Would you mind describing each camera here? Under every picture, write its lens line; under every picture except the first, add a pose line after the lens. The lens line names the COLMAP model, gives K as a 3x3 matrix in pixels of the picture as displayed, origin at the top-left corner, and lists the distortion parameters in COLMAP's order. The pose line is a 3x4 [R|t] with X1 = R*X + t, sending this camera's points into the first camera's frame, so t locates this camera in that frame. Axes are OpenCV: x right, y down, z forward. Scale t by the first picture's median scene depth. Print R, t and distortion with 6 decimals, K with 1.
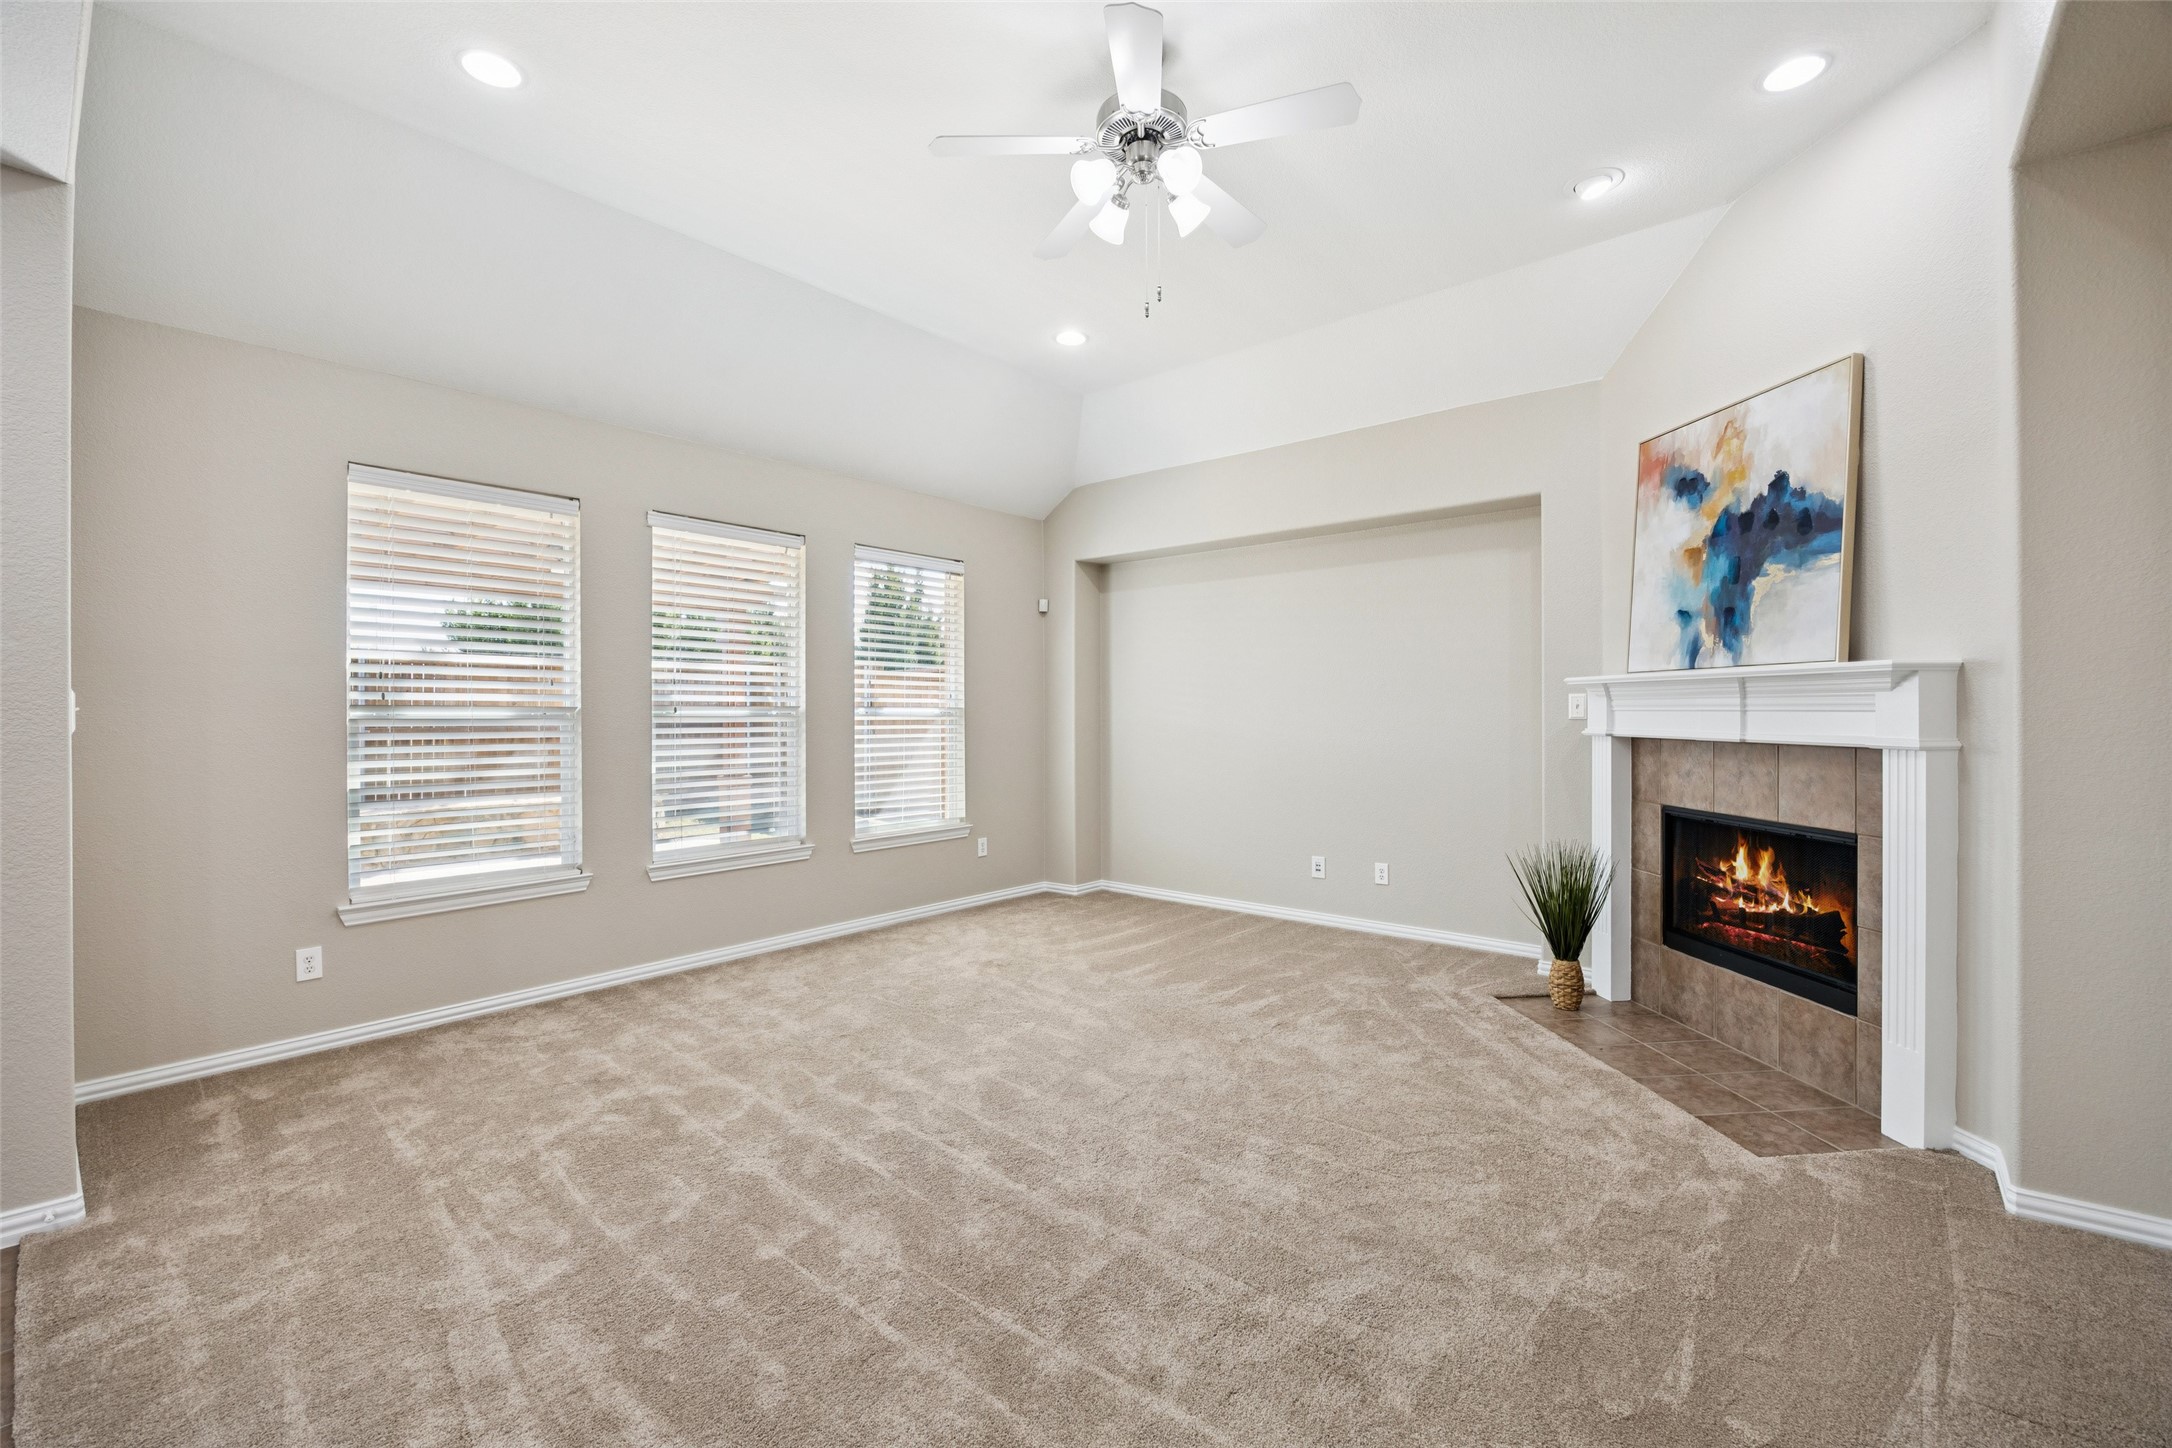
lens RADIAL K [[920.6, 0, 1085.2], [0, 920.6, 719.4], [0, 0, 1]] dist [-0.007748, -0.000180]
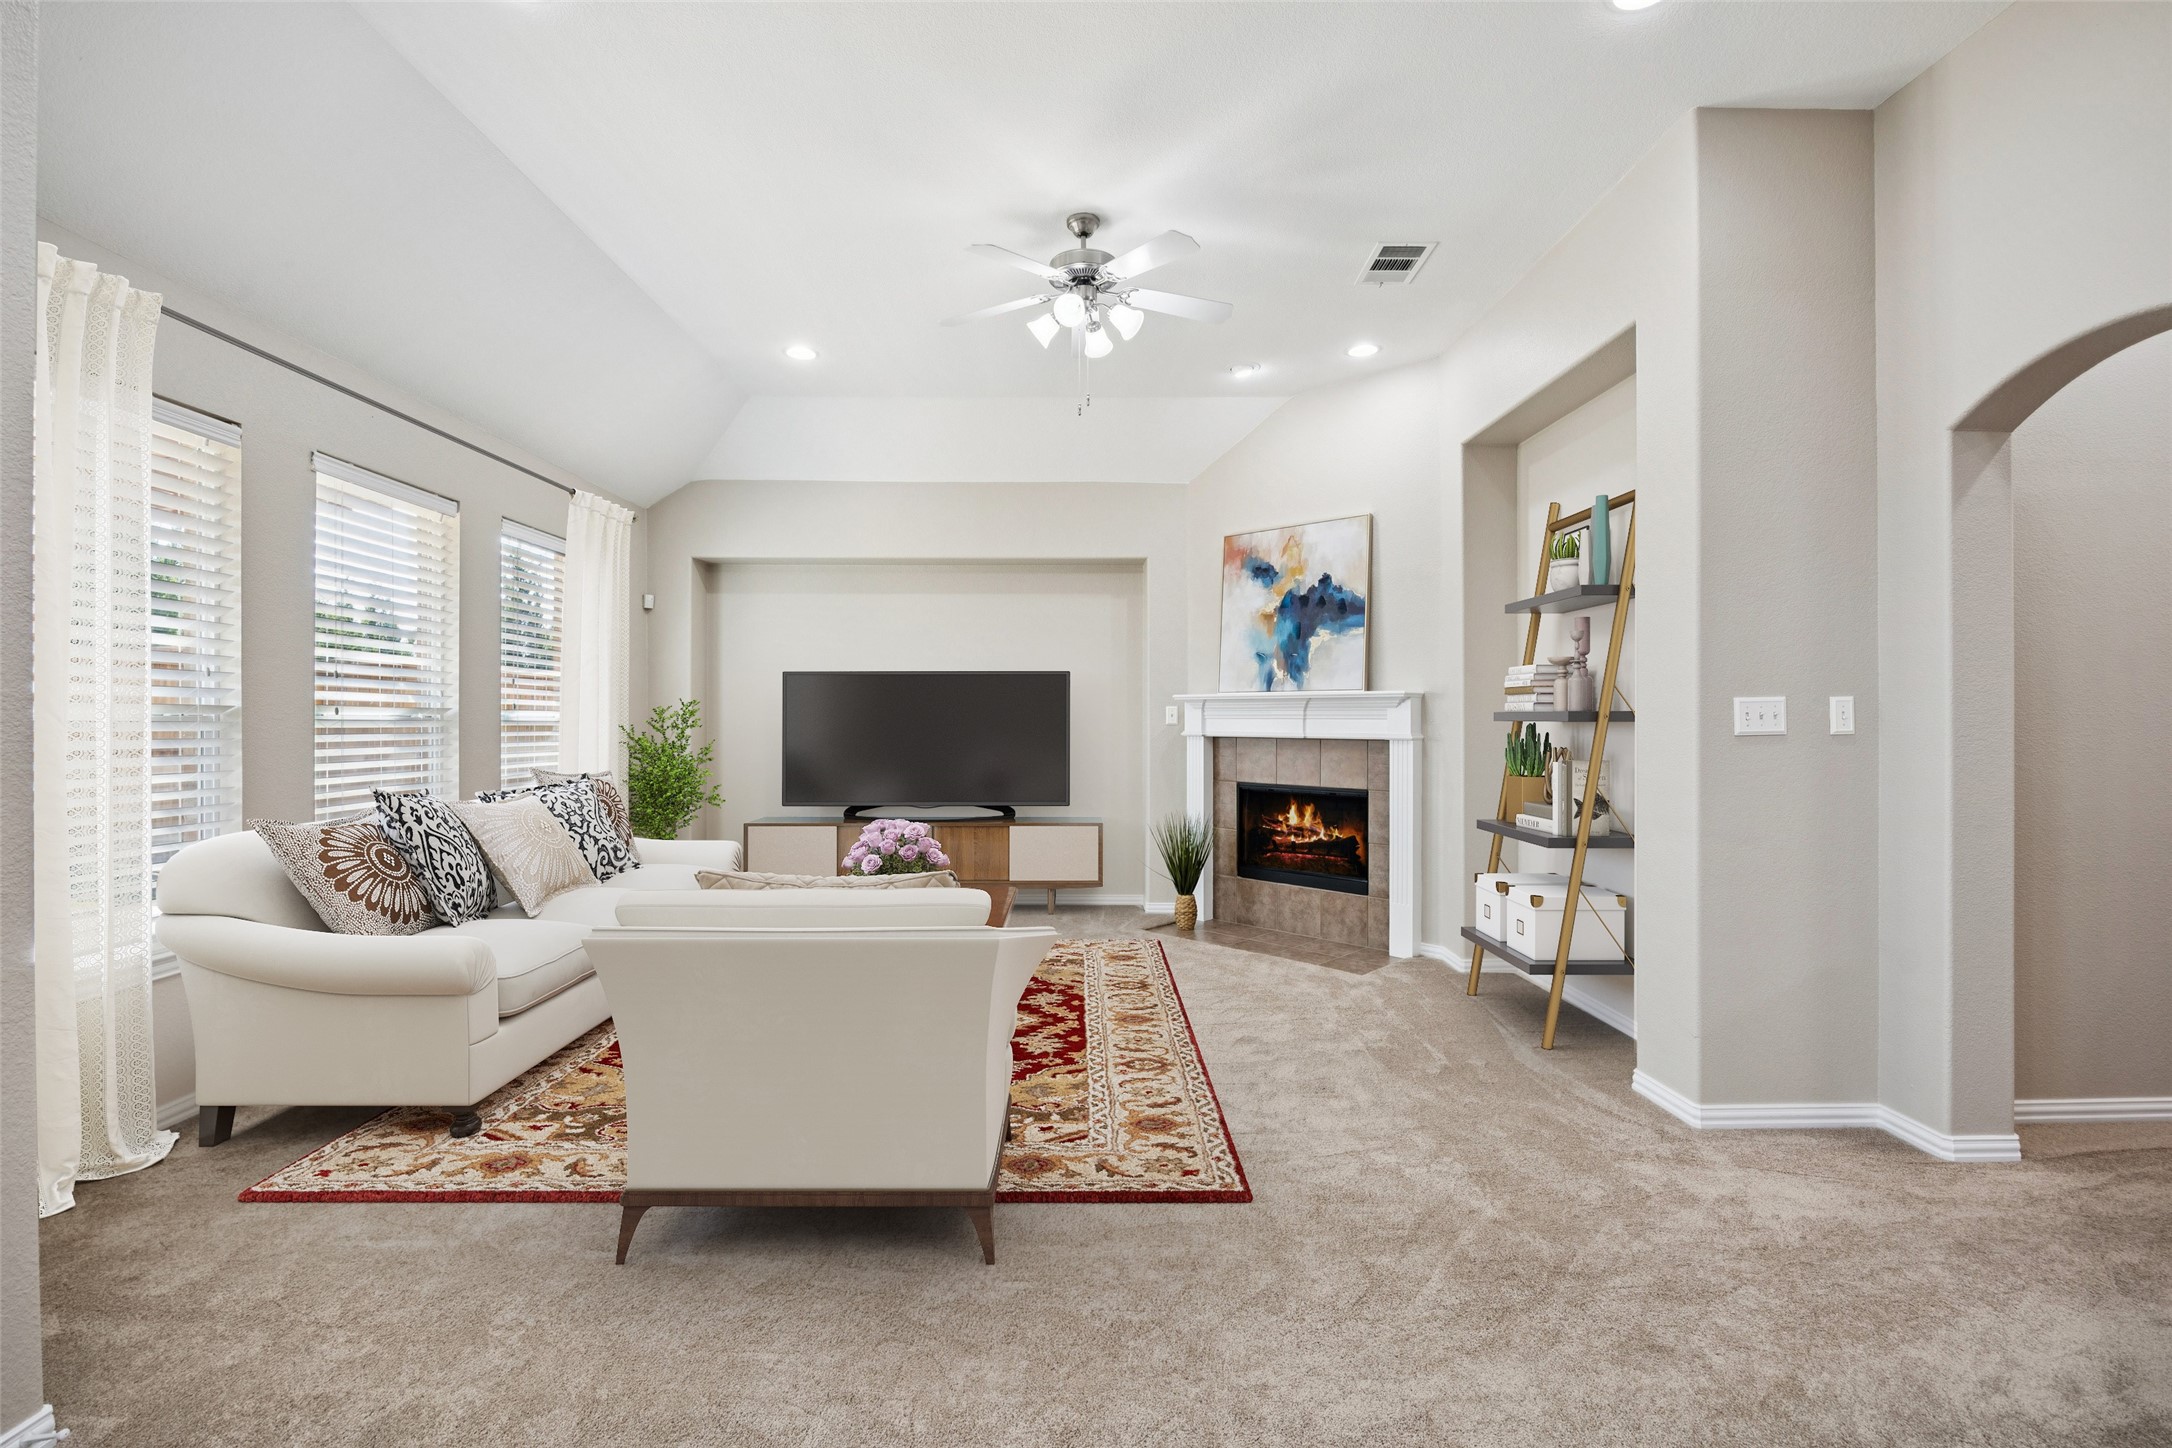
lens RADIAL K [[990.1, 0, 1086.3], [0, 990.1, 726.5], [0, 0, 1]] dist [-0.001570, -0.000233]
pose [[0.754832, 0.000509, 0.655918, -0.685874], [0.002038, 0.999993, -0.003122, 0.008946], [-0.655915, 0.003694, 0.754826, -0.057906]]
